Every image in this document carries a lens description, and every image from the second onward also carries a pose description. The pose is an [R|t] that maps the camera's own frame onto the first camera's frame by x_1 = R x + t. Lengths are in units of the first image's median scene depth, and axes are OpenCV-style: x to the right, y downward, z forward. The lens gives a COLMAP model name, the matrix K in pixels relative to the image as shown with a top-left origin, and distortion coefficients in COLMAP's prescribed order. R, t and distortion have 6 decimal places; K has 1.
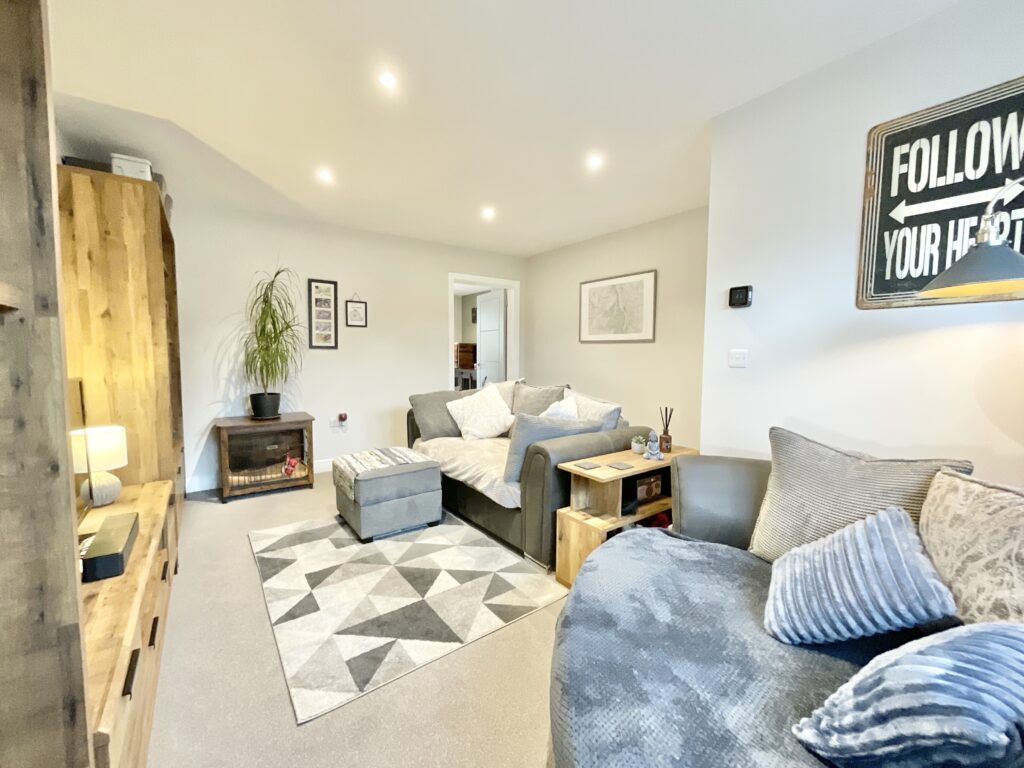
lens RADIAL K [[417.9, 0, 510.8], [0, 417.9, 383.5], [0, 0, 1]] dist [-0.002665, -0.000266]
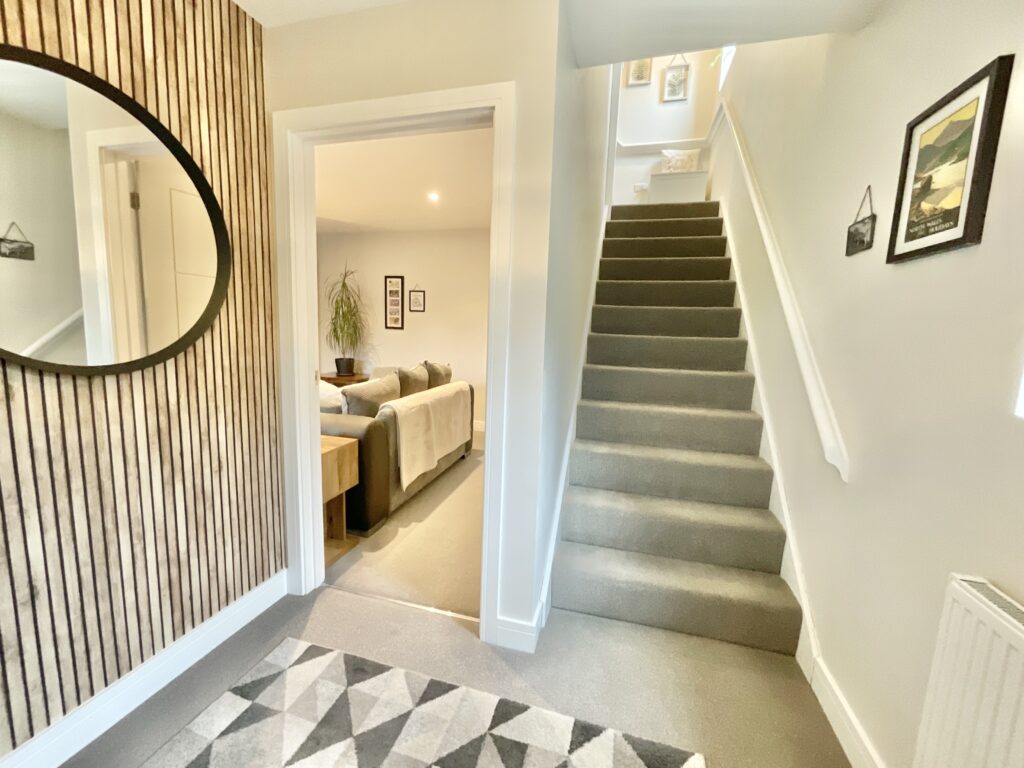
lens RADIAL K [[417.9, 0, 510.9], [0, 417.9, 383.3], [0, 0, 1]] dist [-0.002665, -0.000266]
pose [[0.619864, 0.117617, -0.775845, 0.815050], [-0.088886, 0.992864, 0.079502, -0.051917], [0.779659, 0.019681, 0.625895, 0.476537]]
